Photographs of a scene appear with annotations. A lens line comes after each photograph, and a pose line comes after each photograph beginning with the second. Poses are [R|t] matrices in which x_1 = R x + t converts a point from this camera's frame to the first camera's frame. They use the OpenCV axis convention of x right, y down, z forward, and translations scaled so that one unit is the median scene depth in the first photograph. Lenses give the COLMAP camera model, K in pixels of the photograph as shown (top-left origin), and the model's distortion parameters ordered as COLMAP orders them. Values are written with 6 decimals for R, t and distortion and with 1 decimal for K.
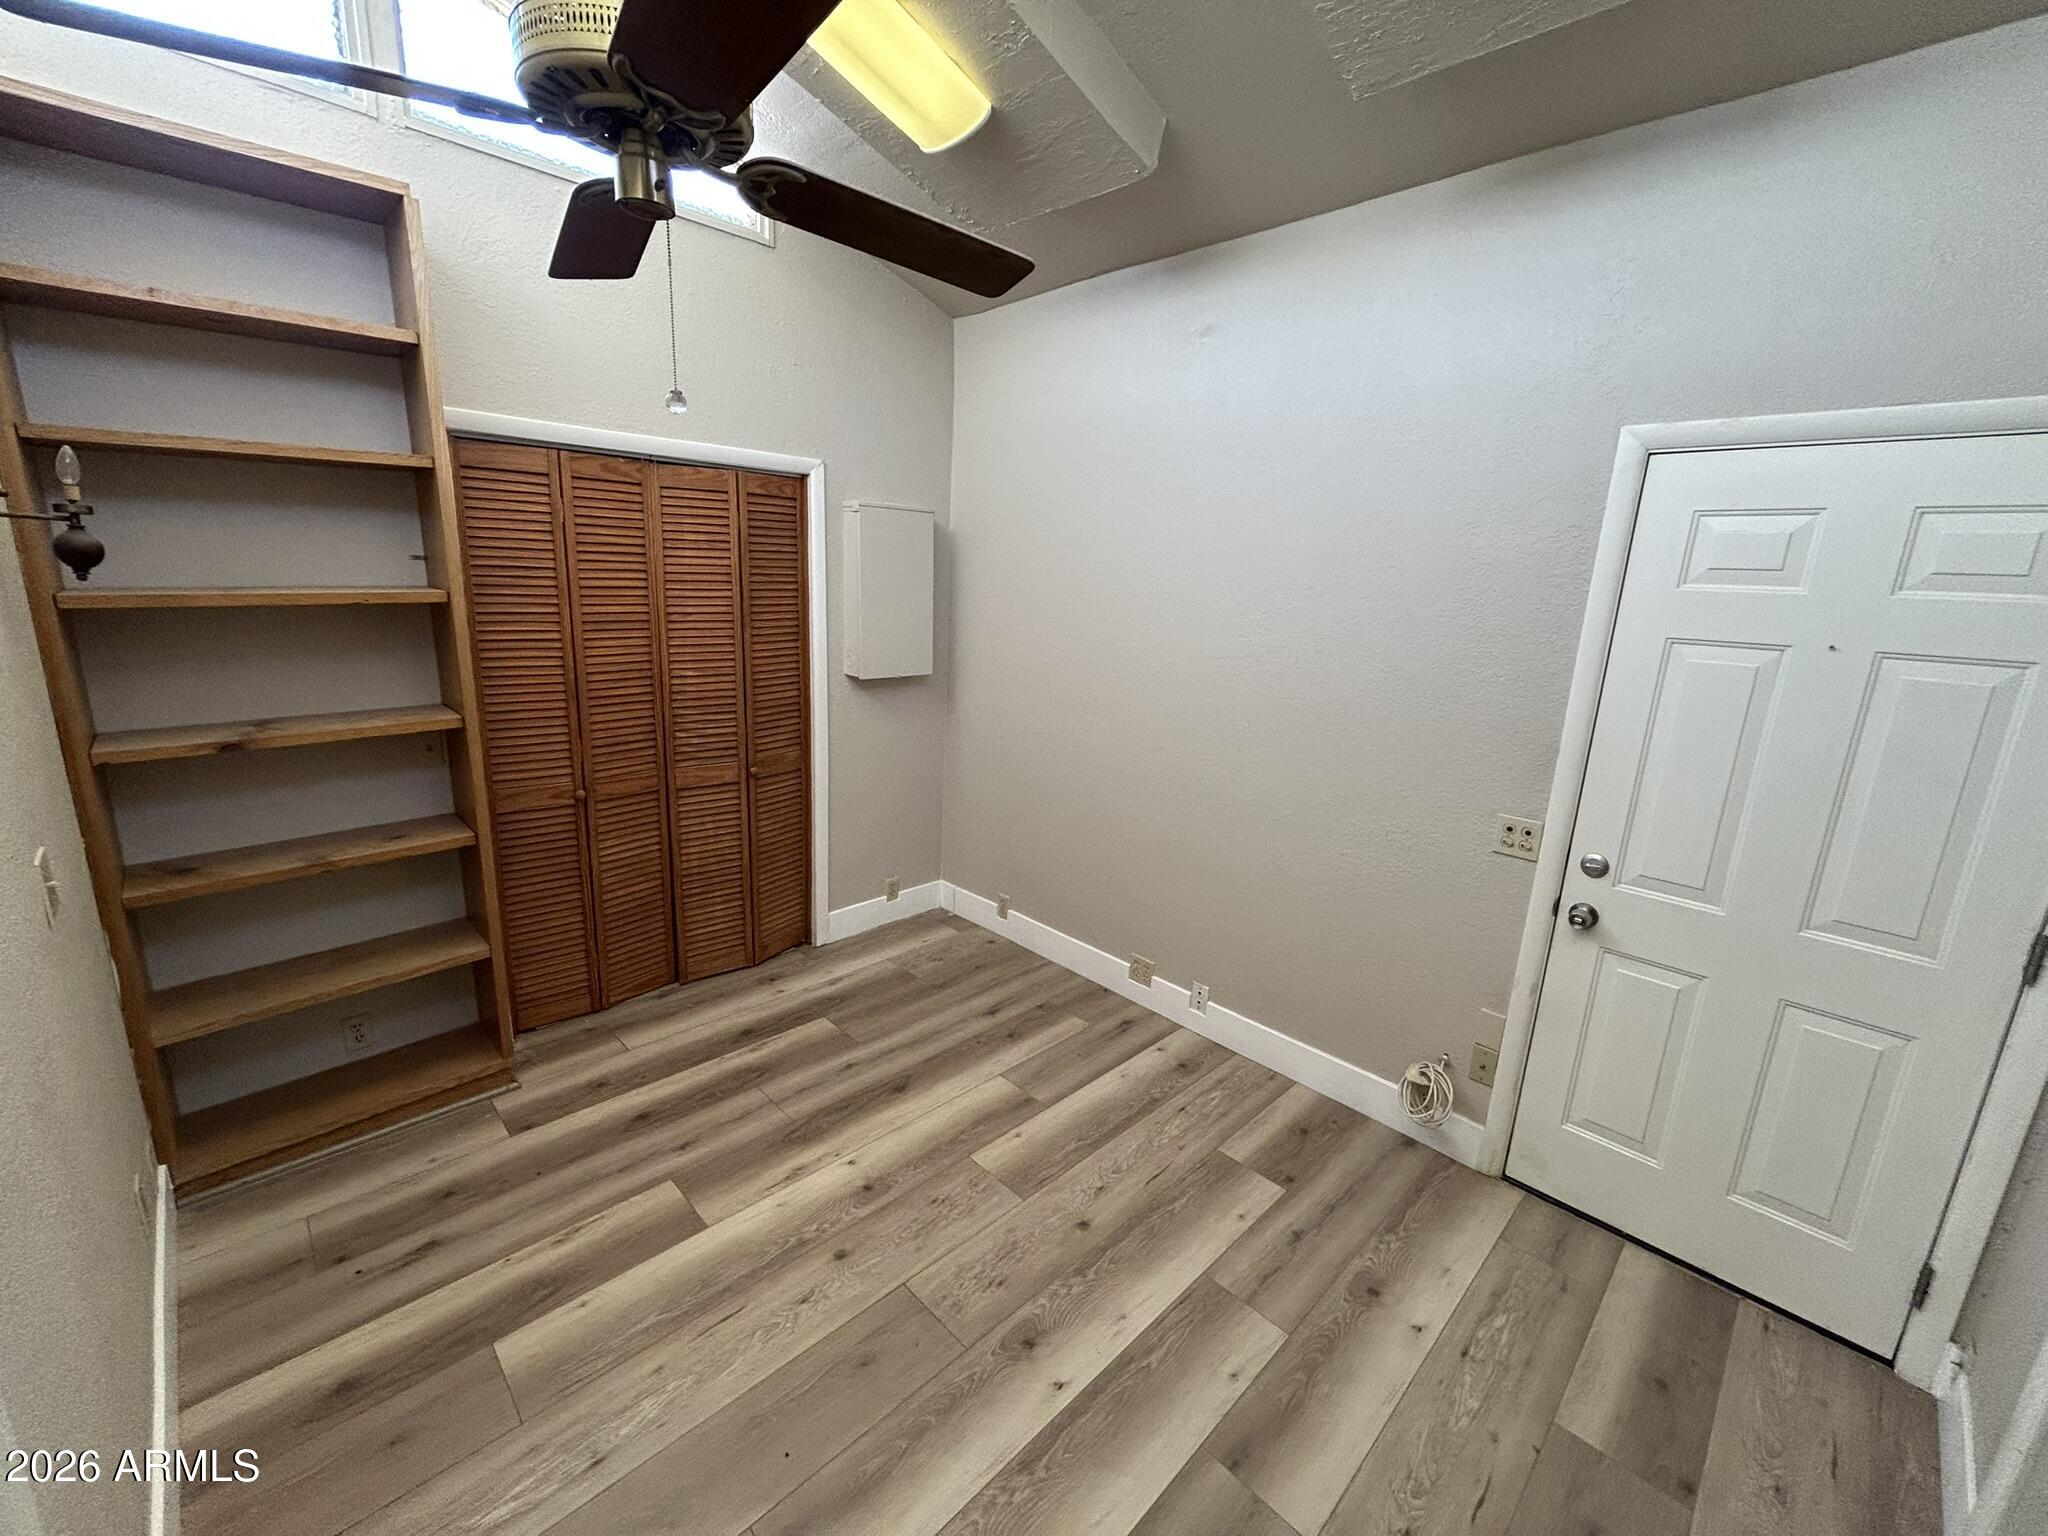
lens RADIAL K [[831.9, 0, 1025.3], [0, 831.9, 764.5], [0, 0, 1]] dist [-0.004146, 0.002167]
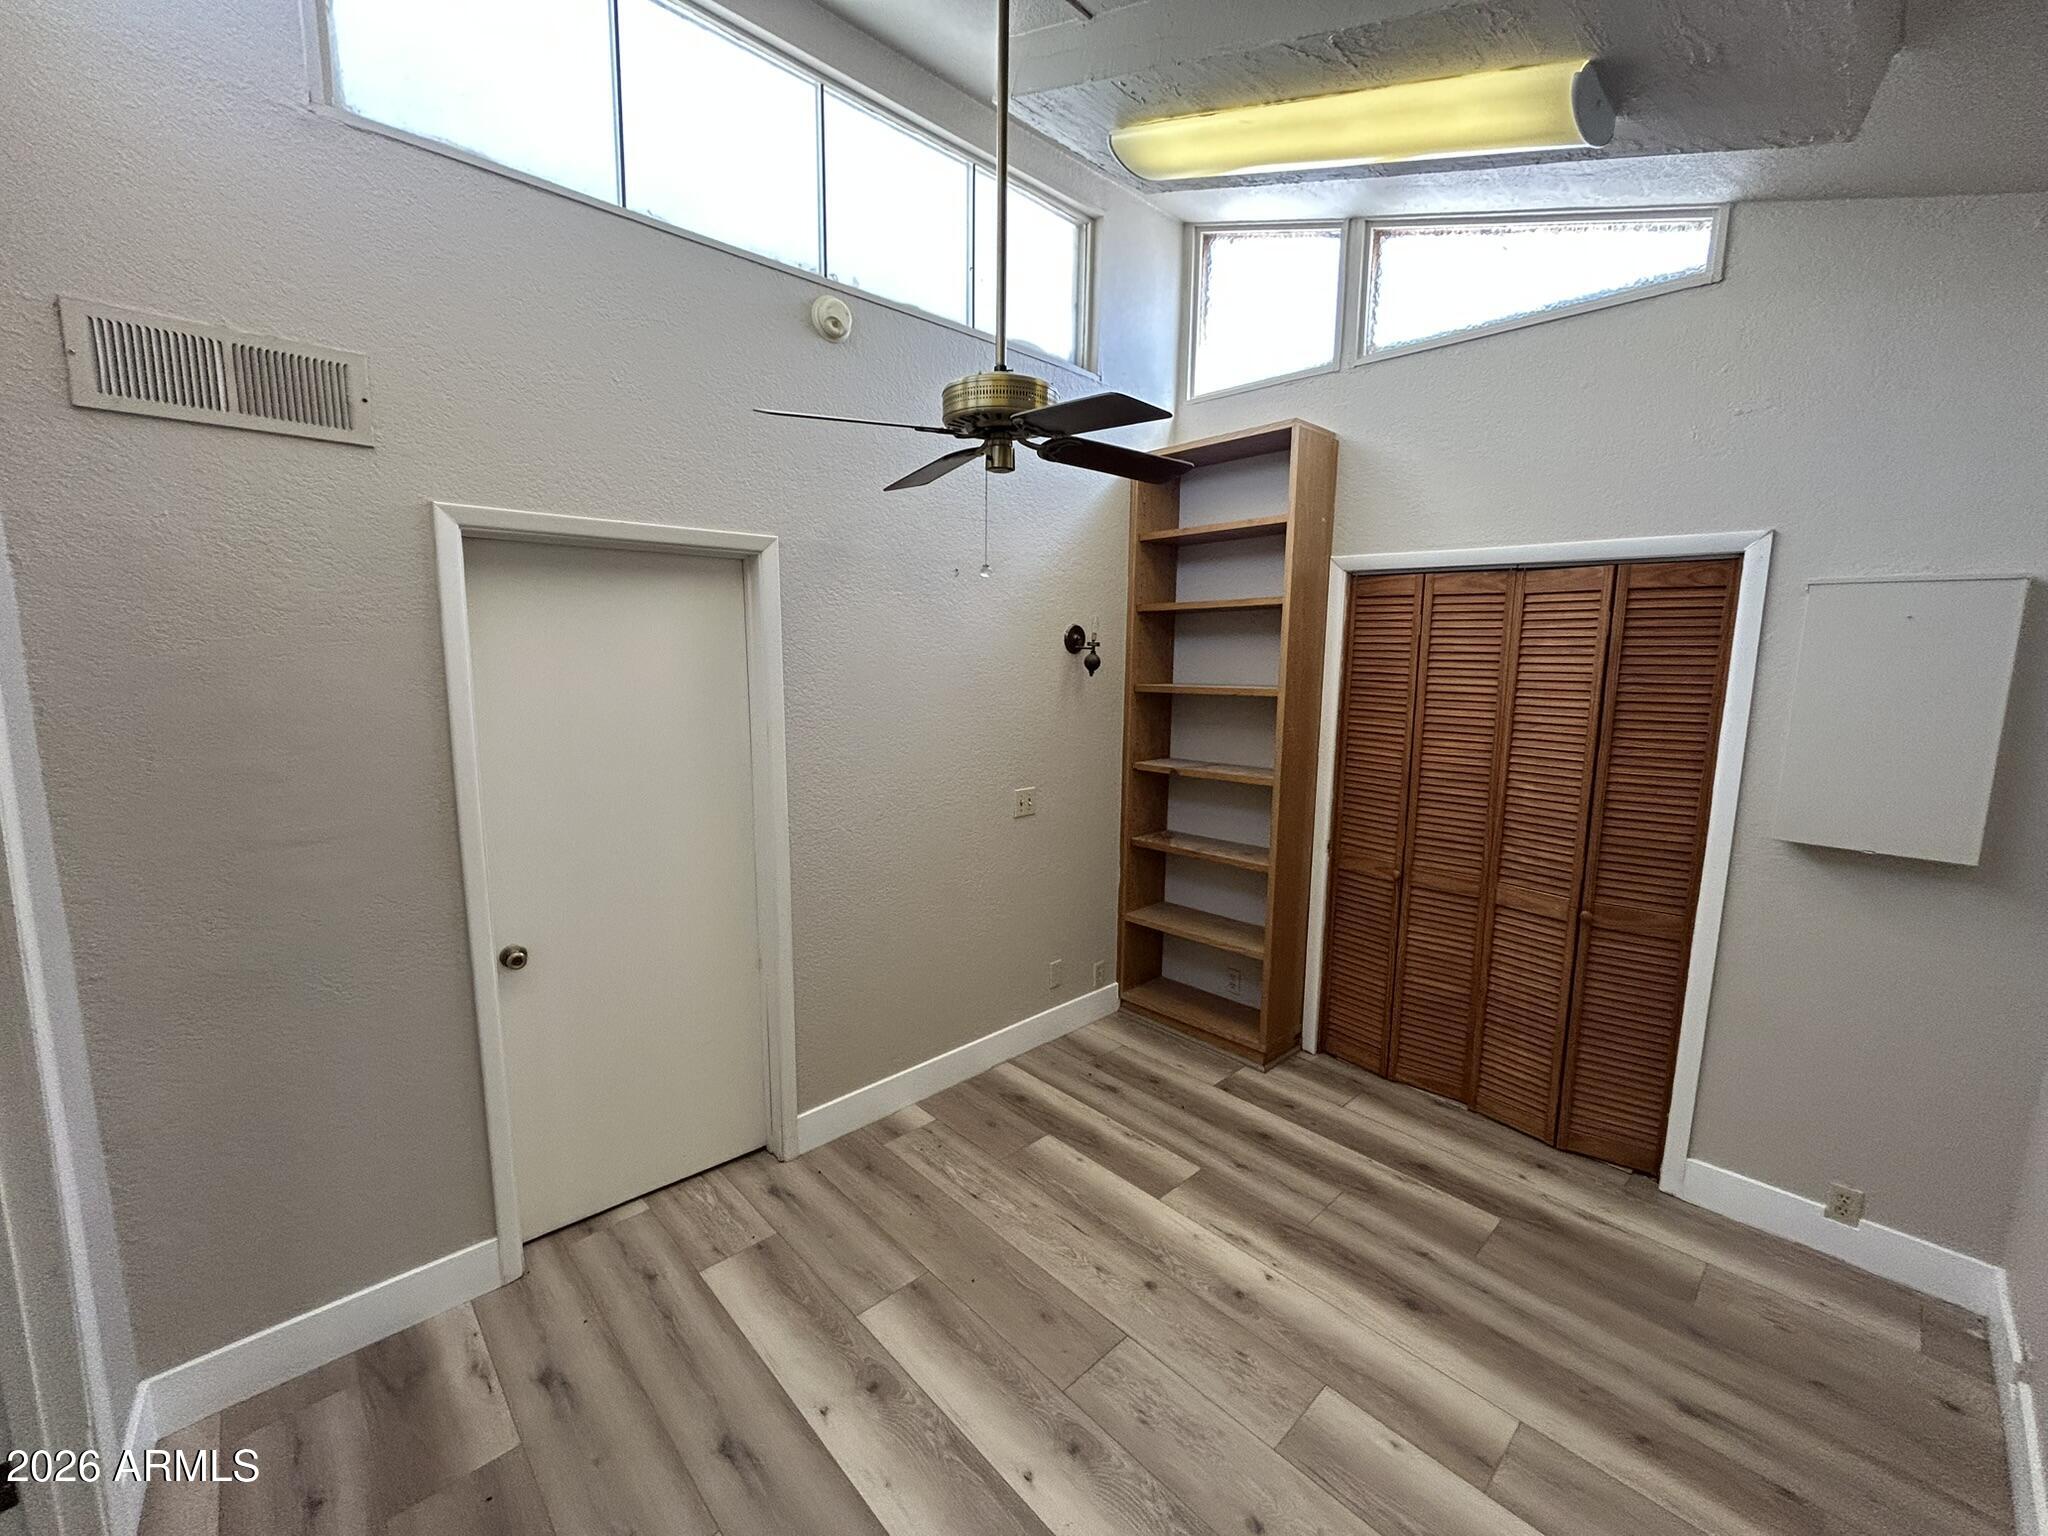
lens RADIAL K [[831.9, 0, 1025.9], [0, 831.9, 765.7], [0, 0, 1]] dist [-0.004146, 0.002167]
pose [[-0.018676, 0.101723, -0.994637, 0.665060], [-0.245197, 0.963966, 0.103190, -0.114383], [0.969293, 0.245810, 0.006939, 0.561597]]
